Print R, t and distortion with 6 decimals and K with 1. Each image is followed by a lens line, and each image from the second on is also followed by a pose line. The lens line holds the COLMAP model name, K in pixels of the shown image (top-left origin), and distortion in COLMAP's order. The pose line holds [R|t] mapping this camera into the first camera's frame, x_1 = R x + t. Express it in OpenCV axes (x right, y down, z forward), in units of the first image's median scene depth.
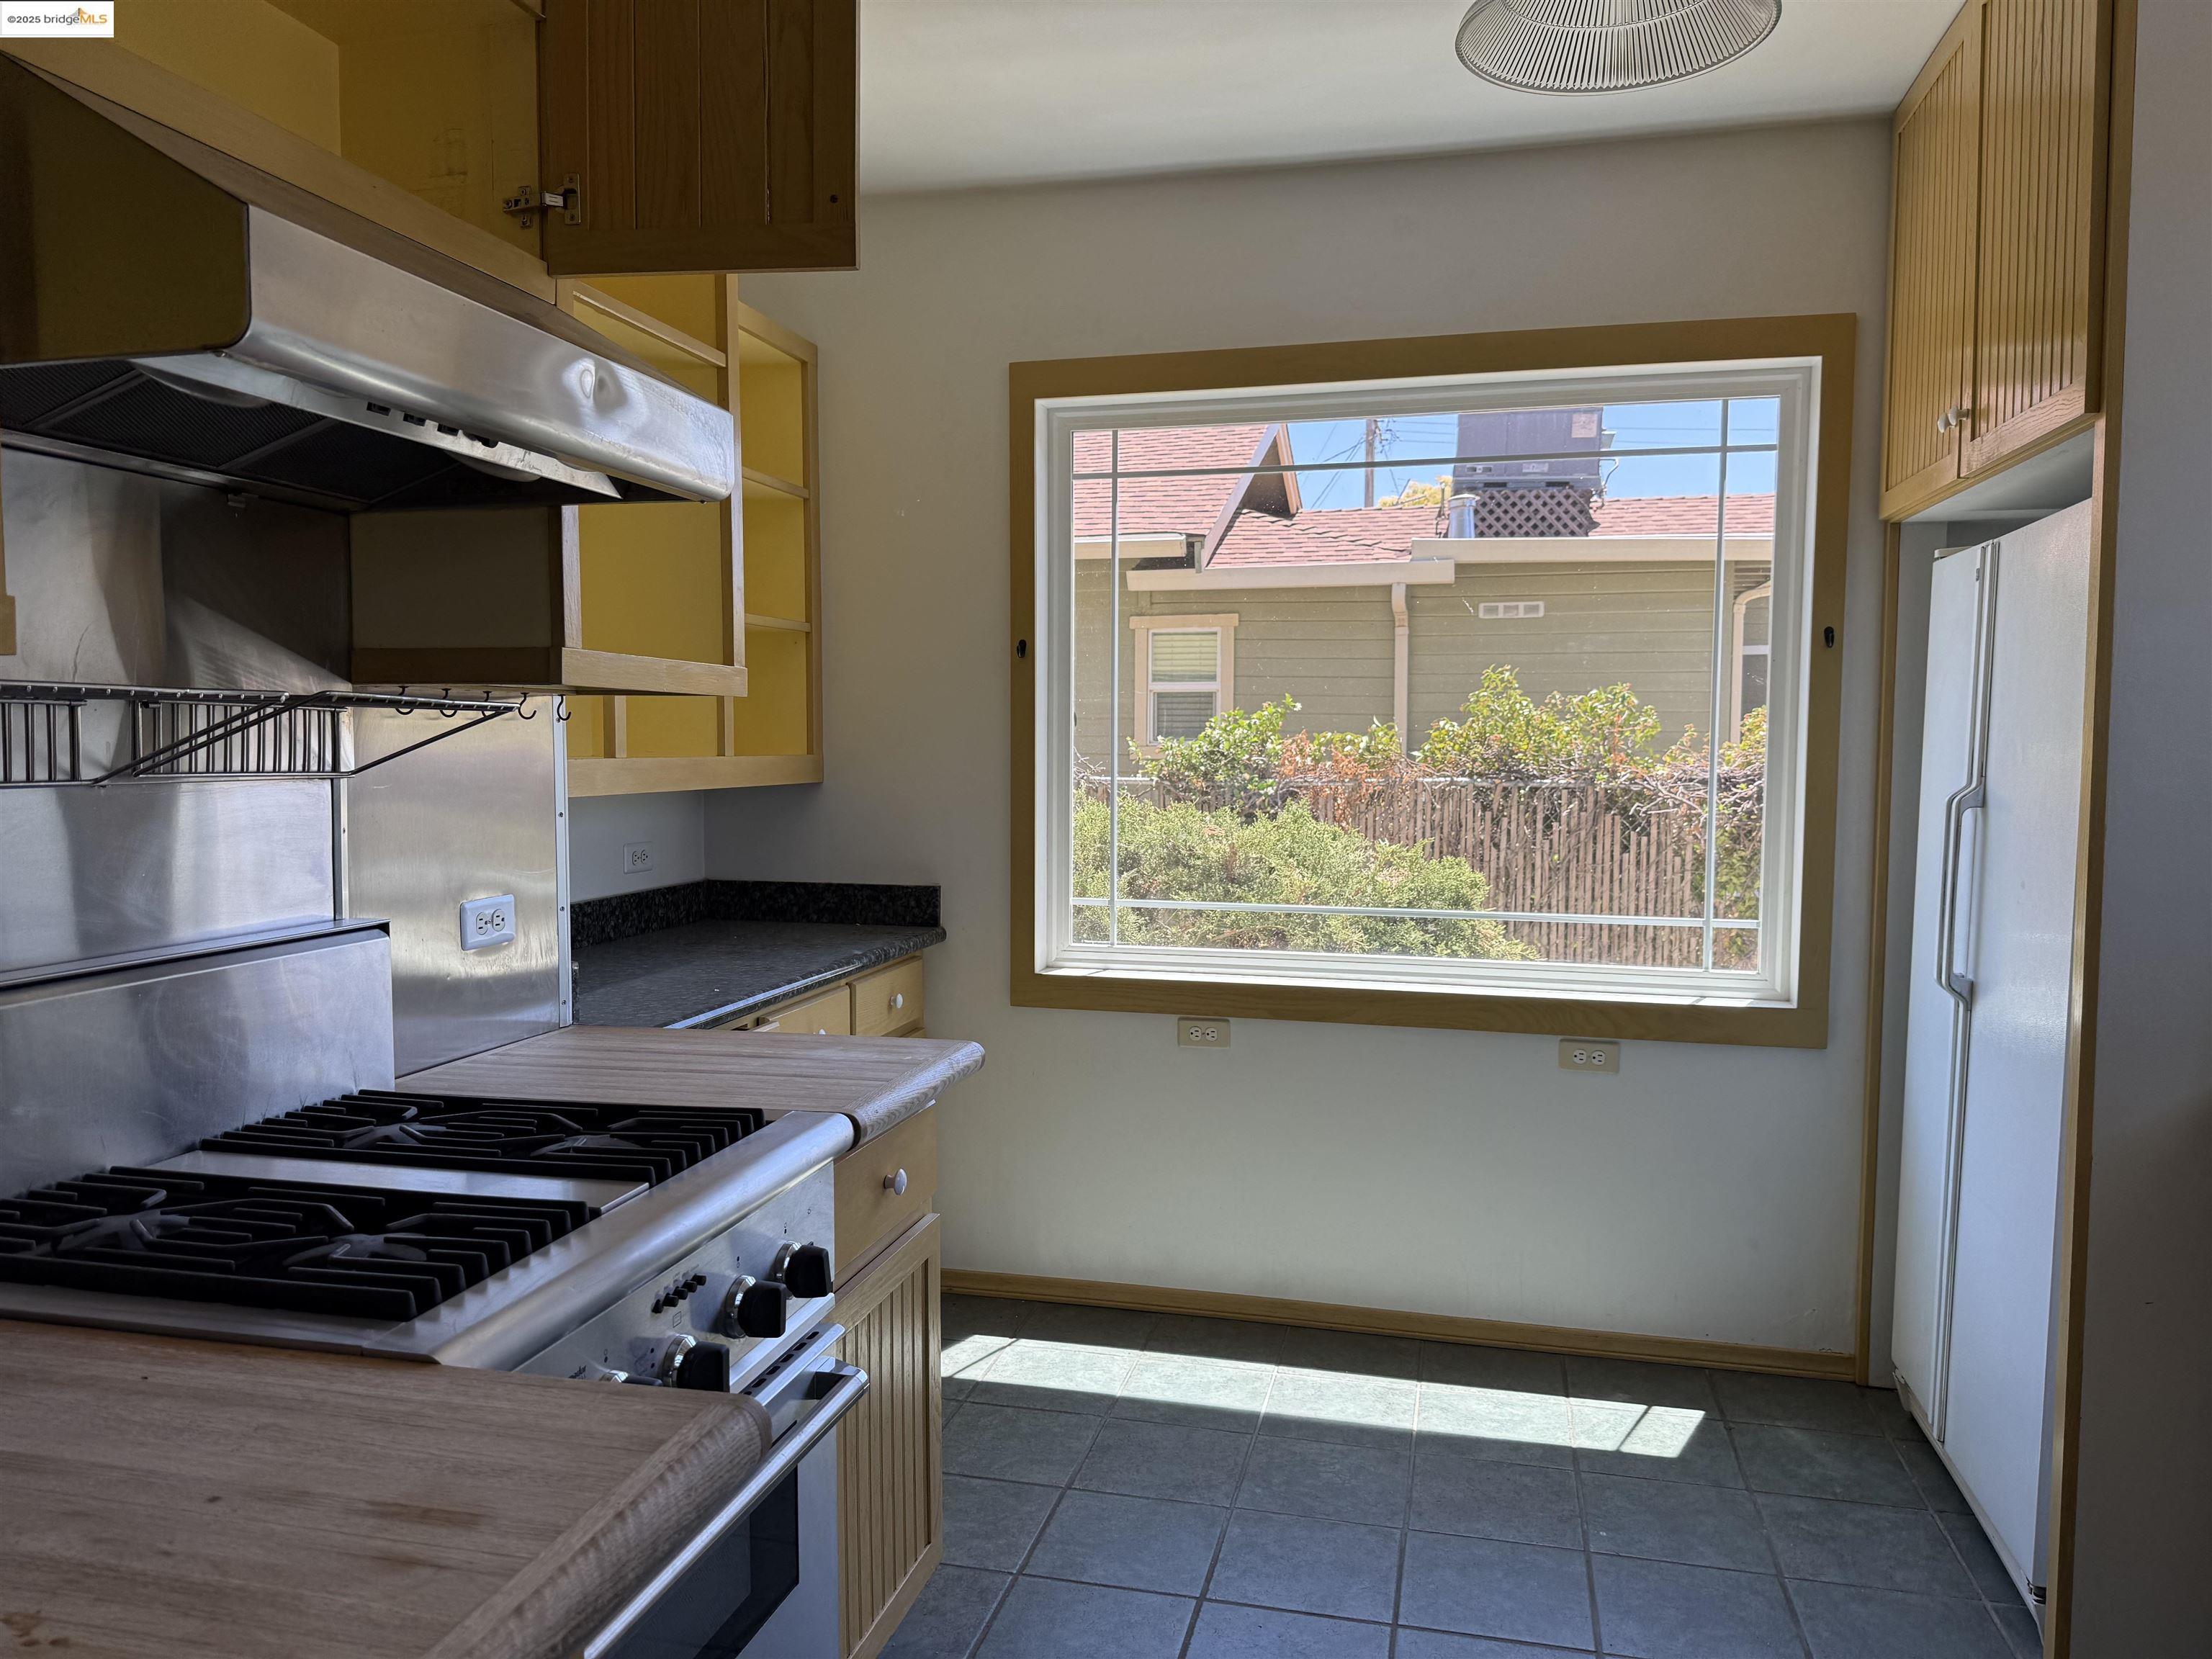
lens RADIAL K [[1556.5, 0, 1106.0], [0, 1556.5, 829.5], [0, 0, 1]] dist [0.169023, -0.279209]
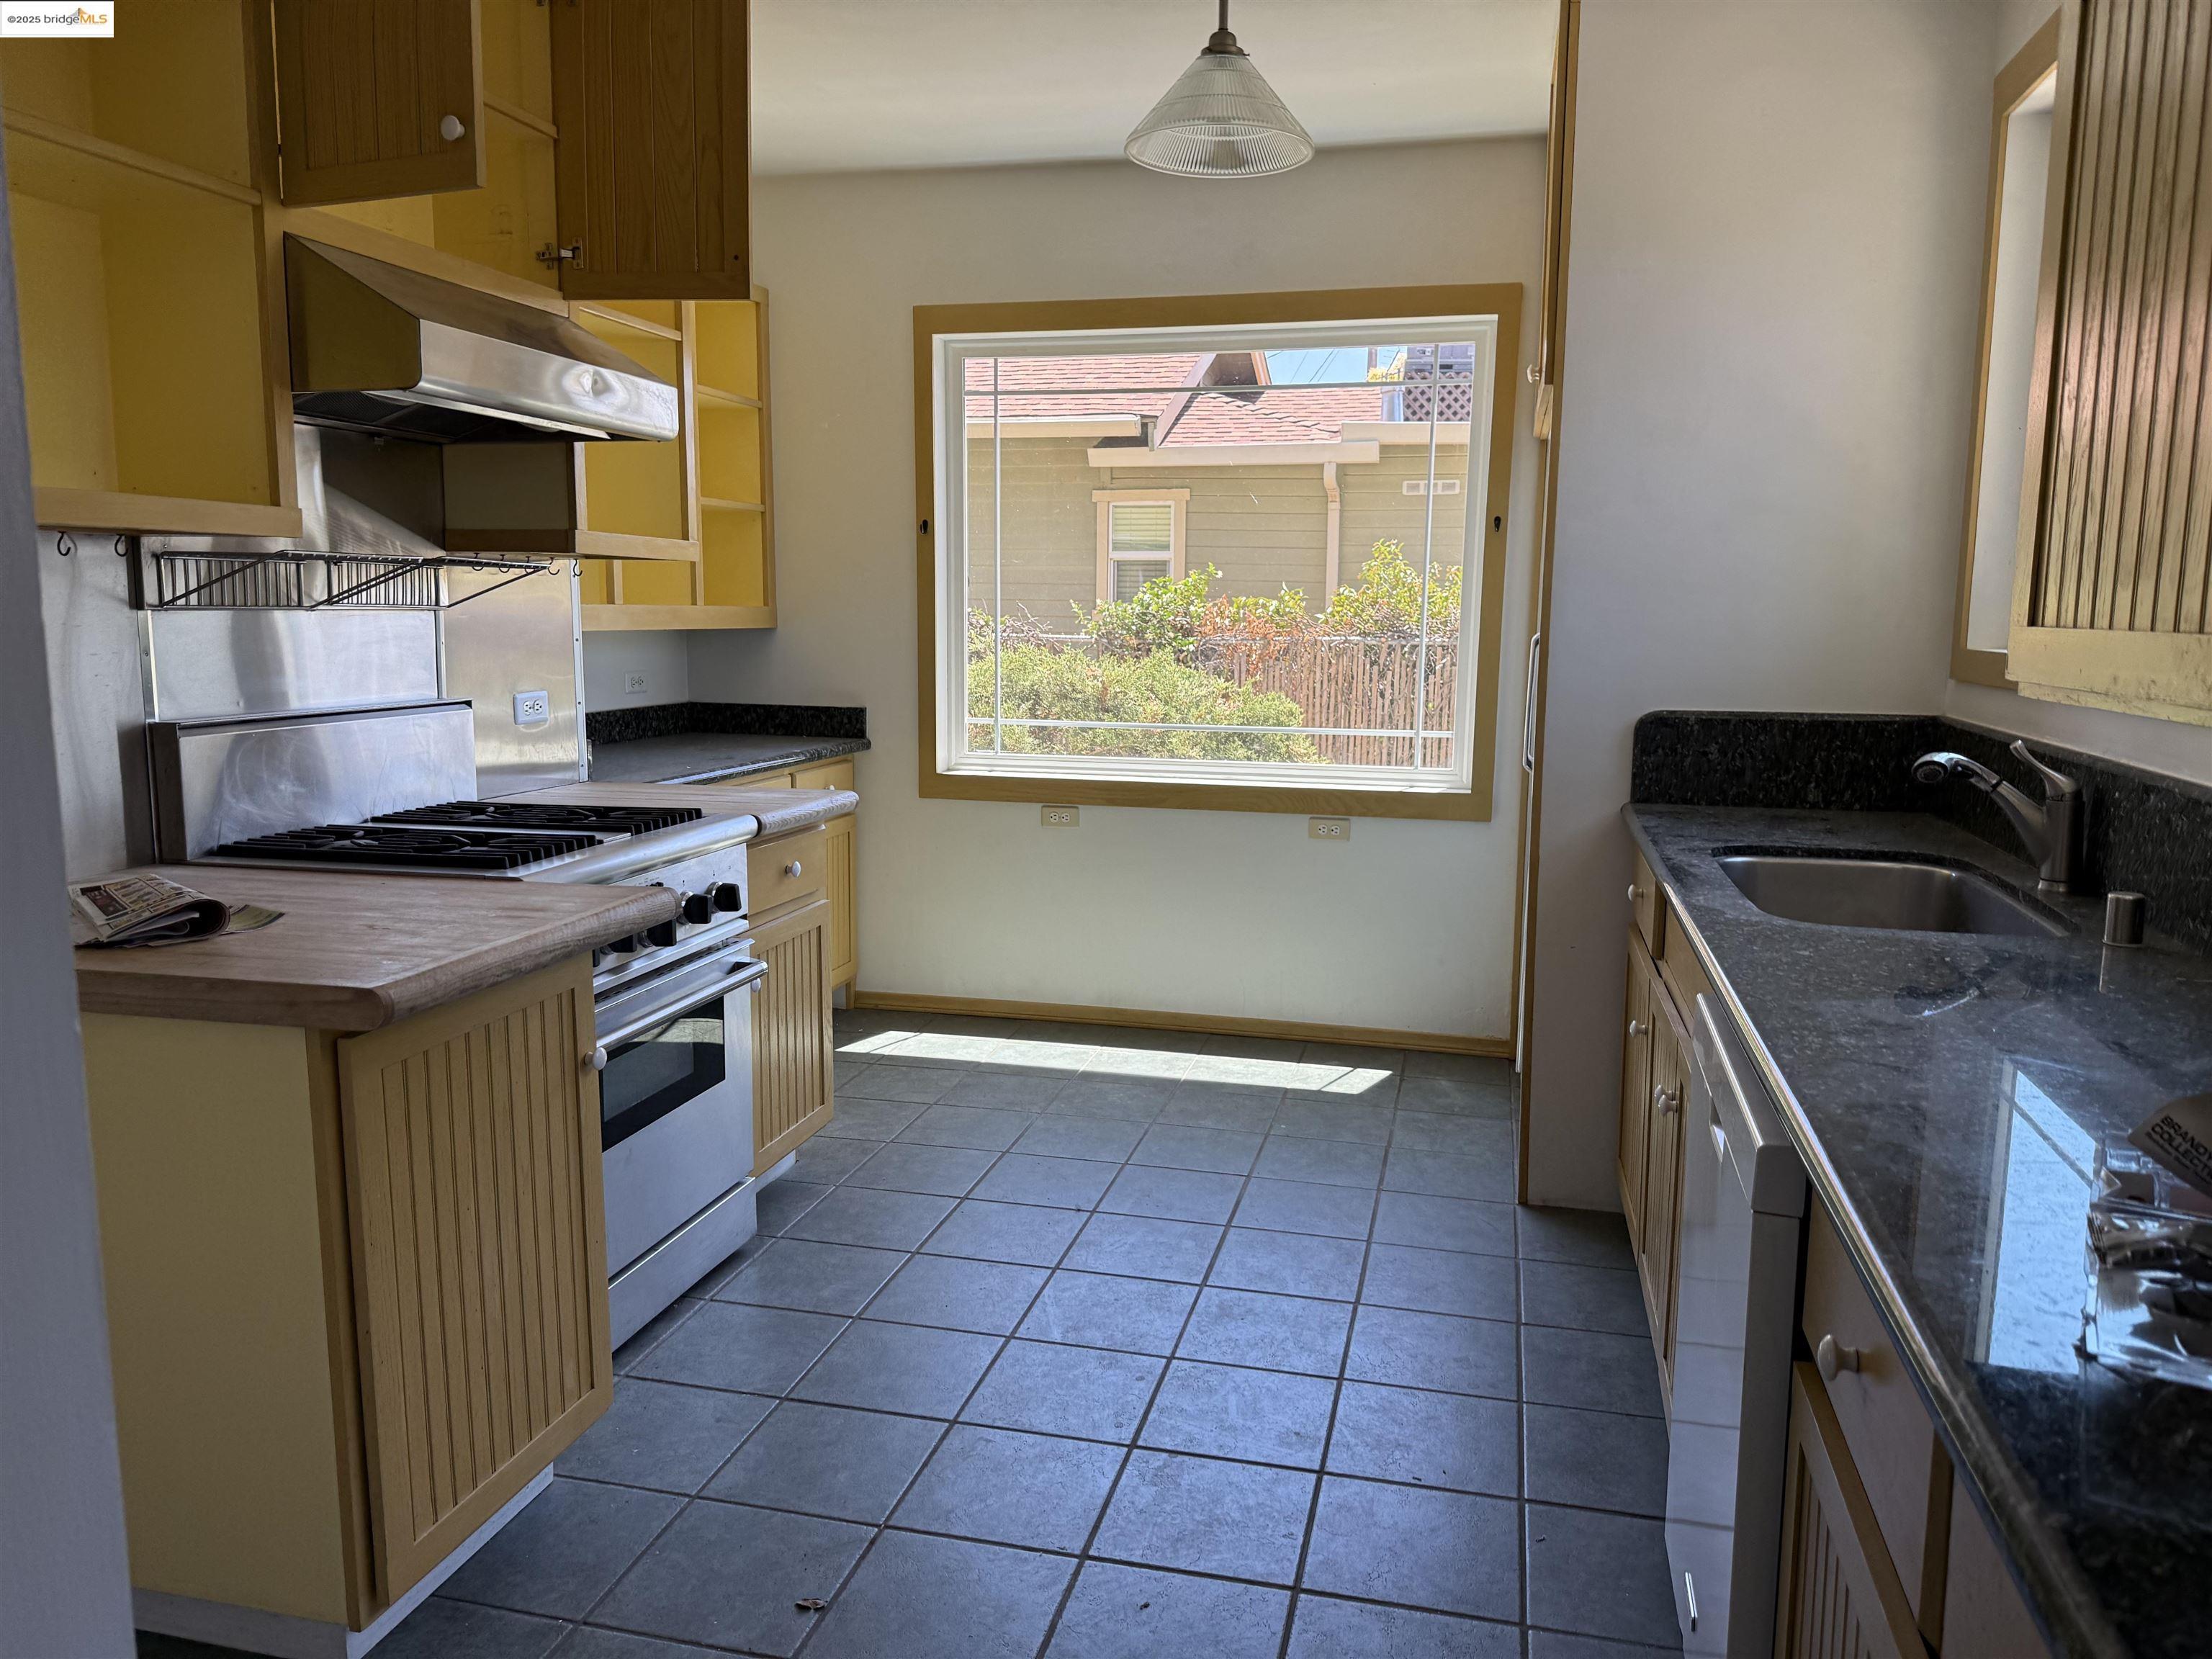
lens RADIAL K [[1541.4, 0, 1120.8], [0, 1541.4, 797.4], [0, 0, 1]] dist [0.177935, -0.344667]
pose [[0.999982, 0.006029, 0.000626, 0.126410], [-0.006057, 0.997892, 0.064608, 0.030021], [-0.000235, -0.064611, 0.997911, -0.365142]]
